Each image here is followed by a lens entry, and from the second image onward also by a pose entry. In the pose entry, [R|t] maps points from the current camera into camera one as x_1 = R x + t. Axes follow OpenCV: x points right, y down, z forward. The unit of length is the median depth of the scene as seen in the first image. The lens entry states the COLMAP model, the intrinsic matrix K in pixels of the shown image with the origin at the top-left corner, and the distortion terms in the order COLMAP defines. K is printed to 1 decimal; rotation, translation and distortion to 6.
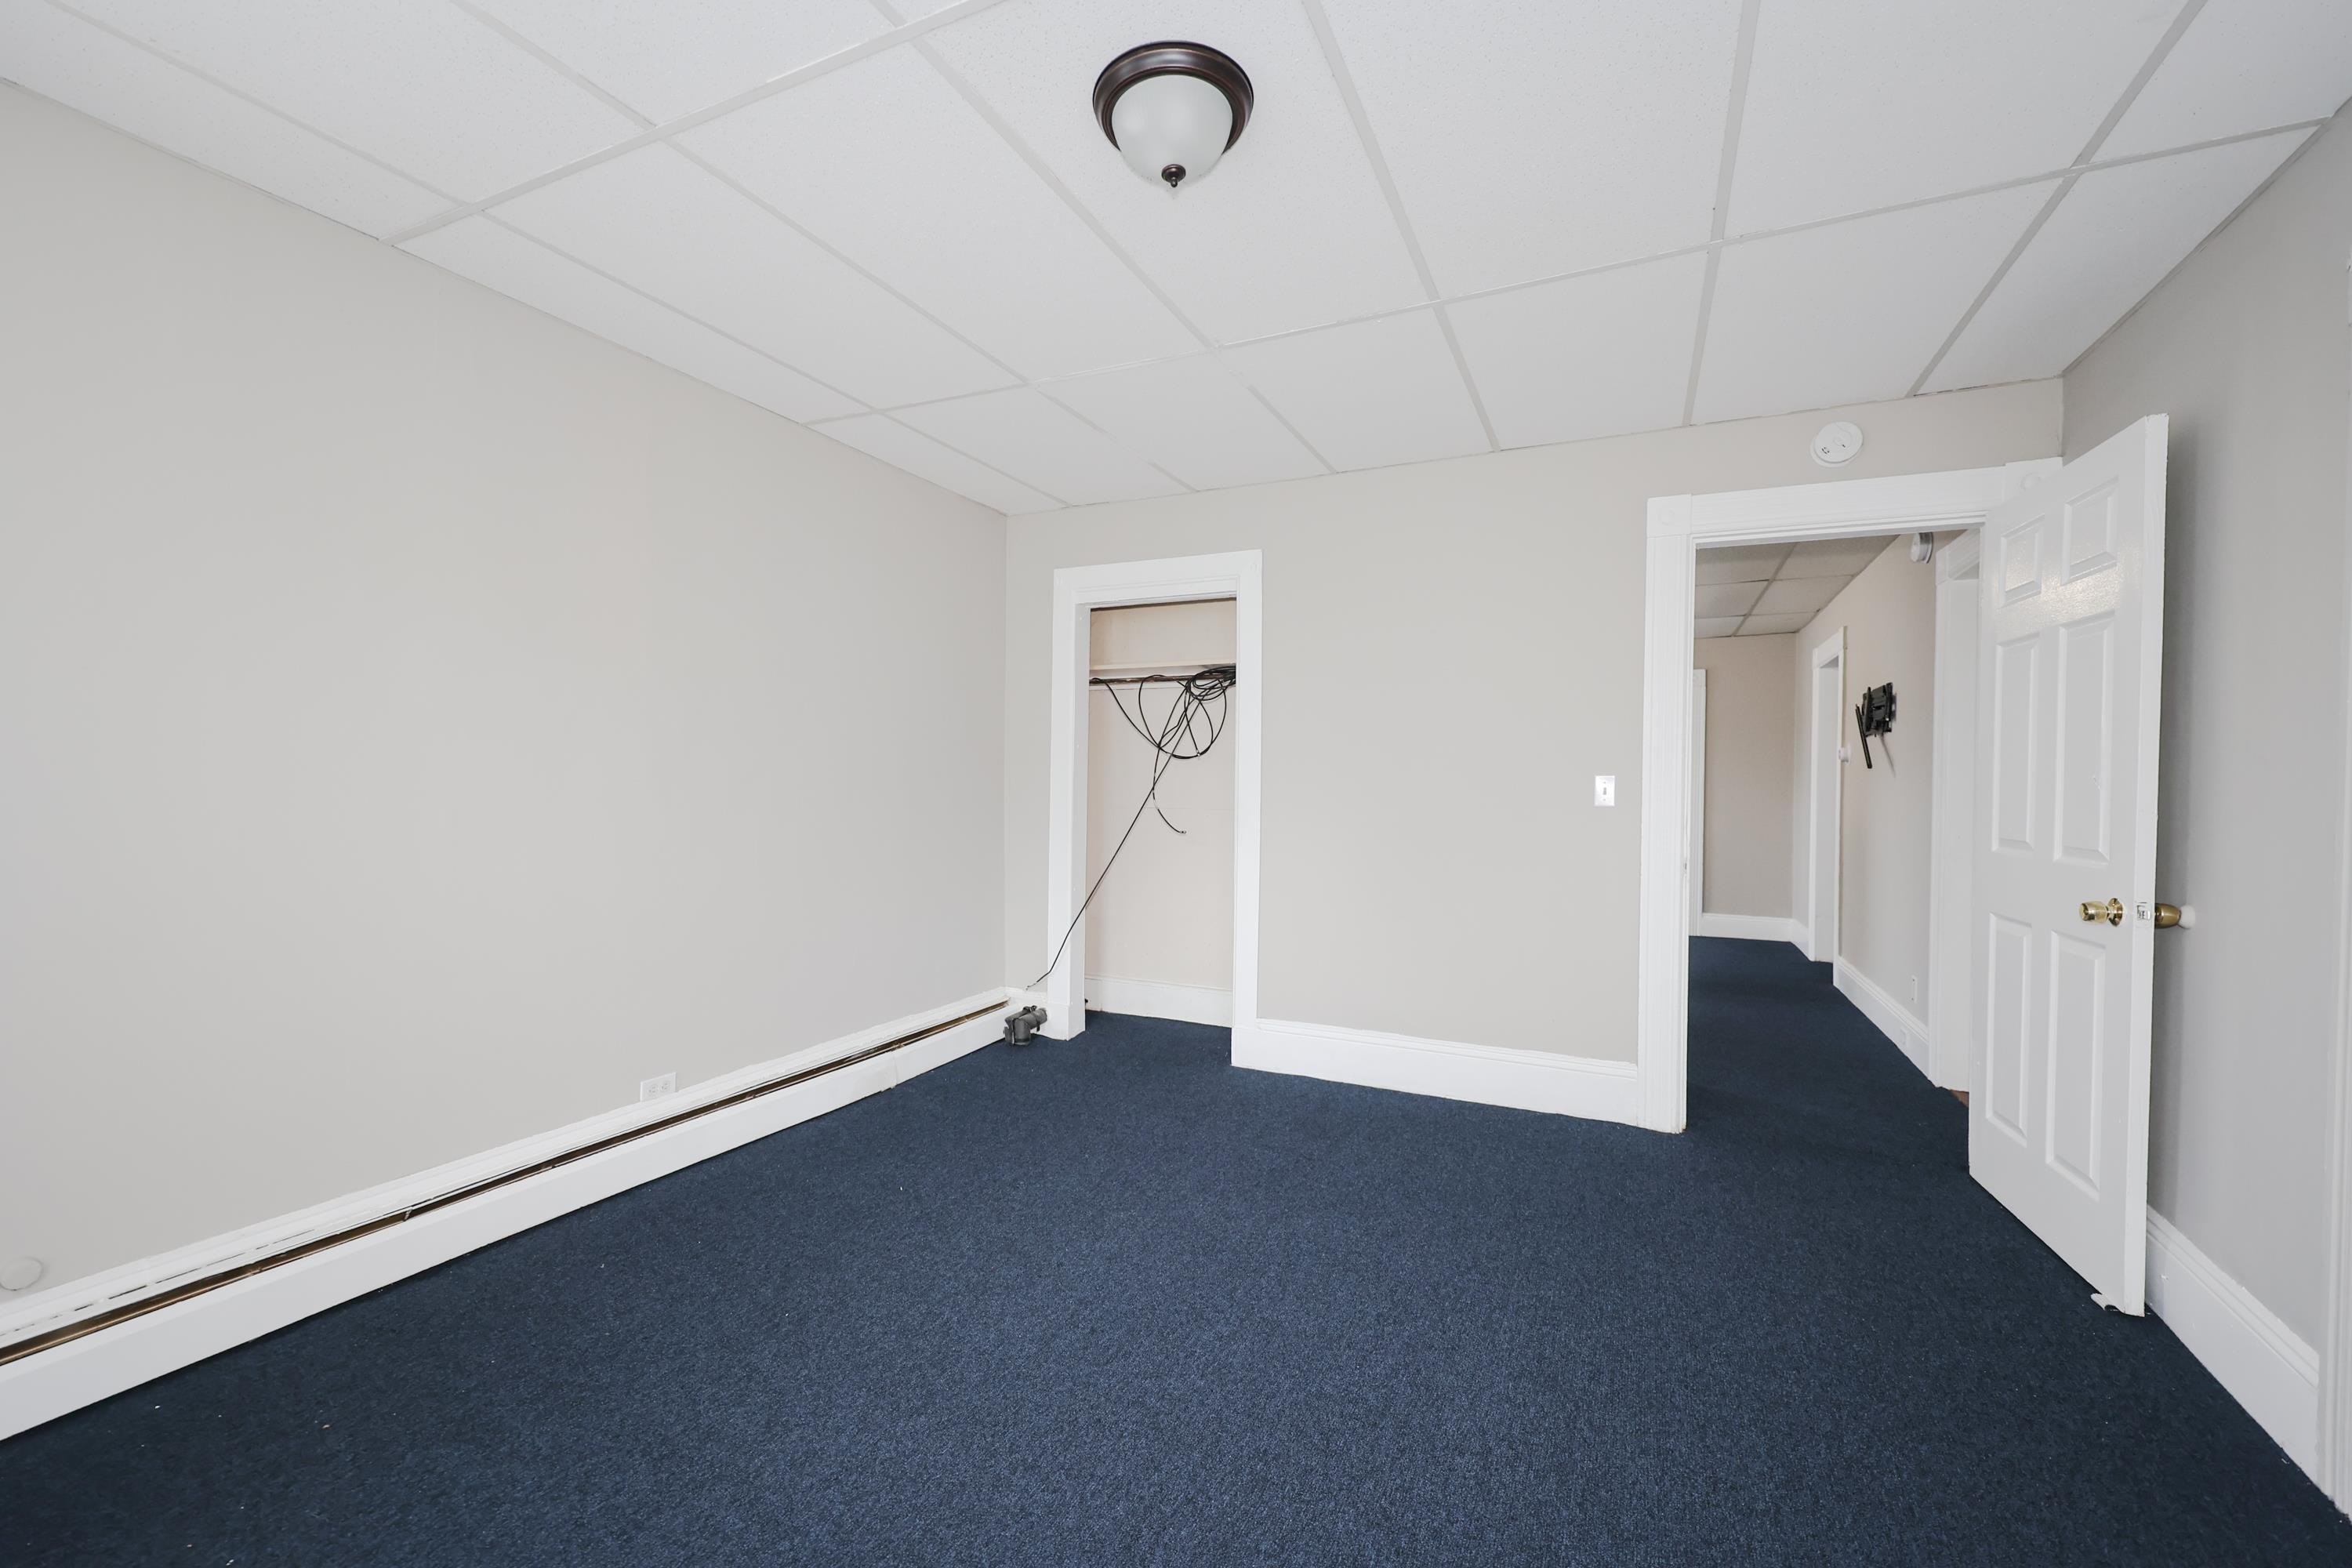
lens RADIAL K [[960.7, 0, 1179.1], [0, 960.7, 779.8], [0, 0, 1]] dist [0.003291, 0.000188]
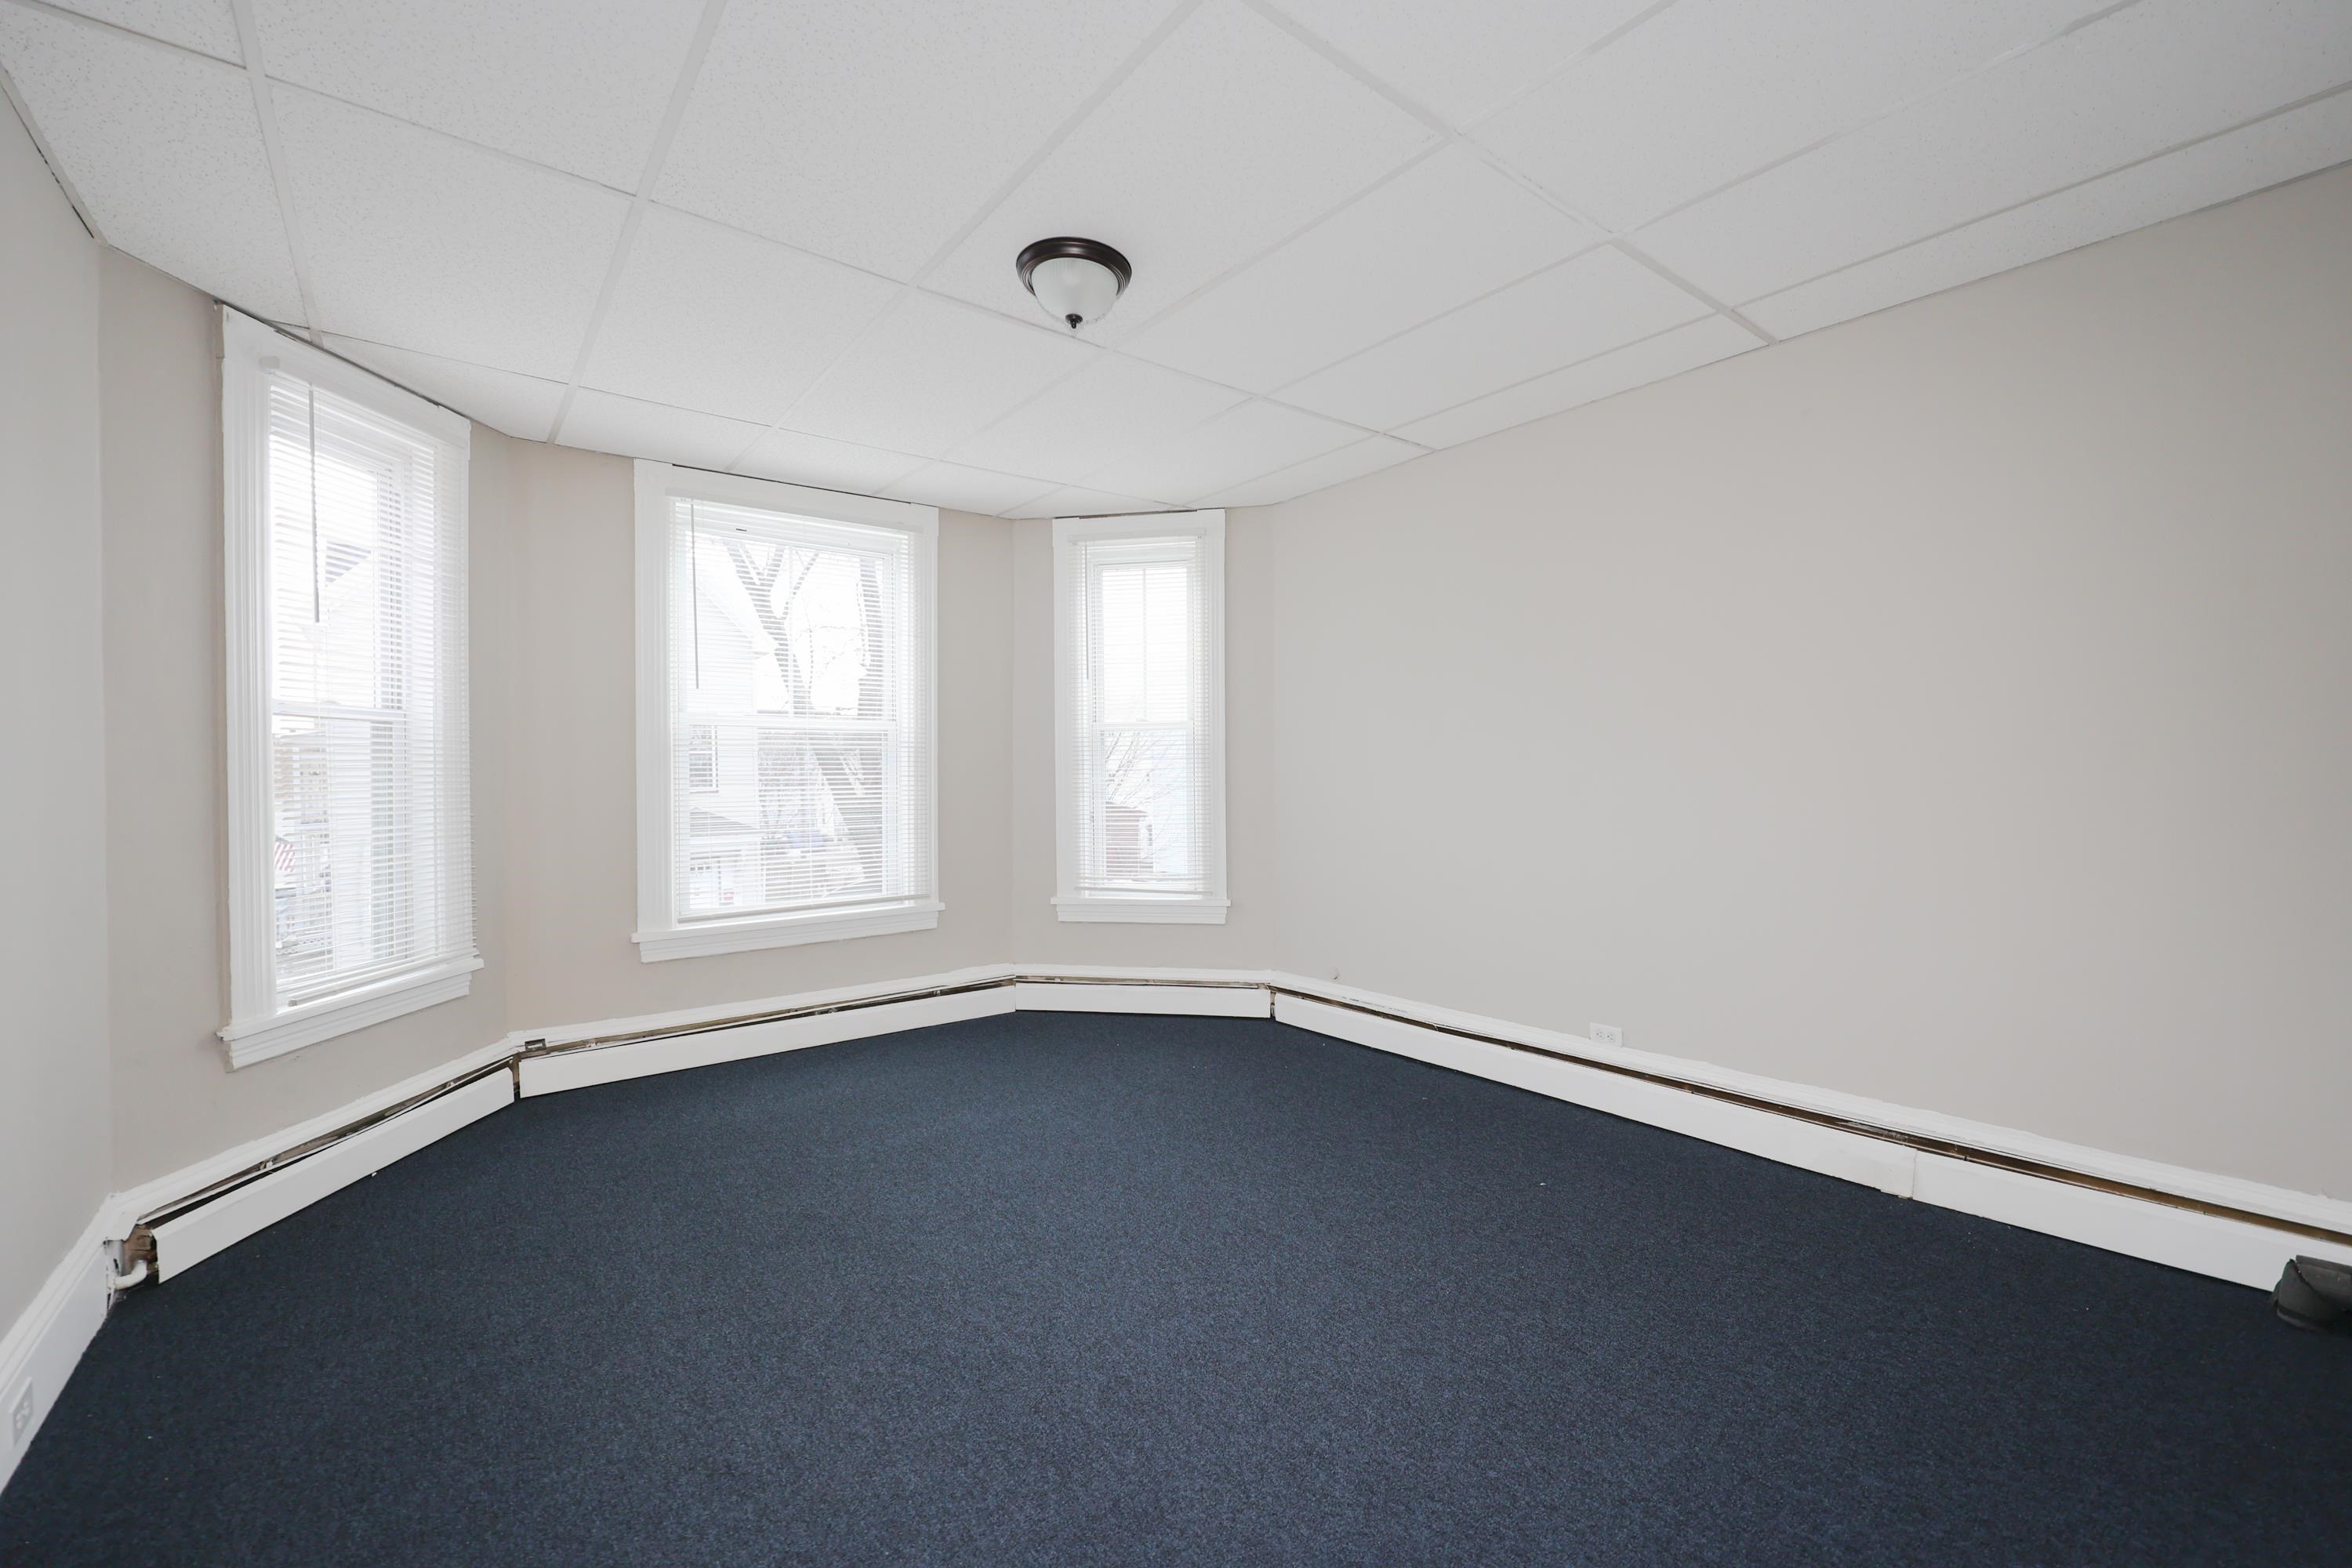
lens RADIAL K [[960.7, 0, 1182.0], [0, 960.7, 786.6], [0, 0, 1]] dist [0.003291, 0.000188]
pose [[-0.438116, -0.003530, -0.898911, 0.693573], [0.002636, 0.999983, -0.005211, 0.029994], [0.898915, -0.004653, -0.438099, 1.036226]]
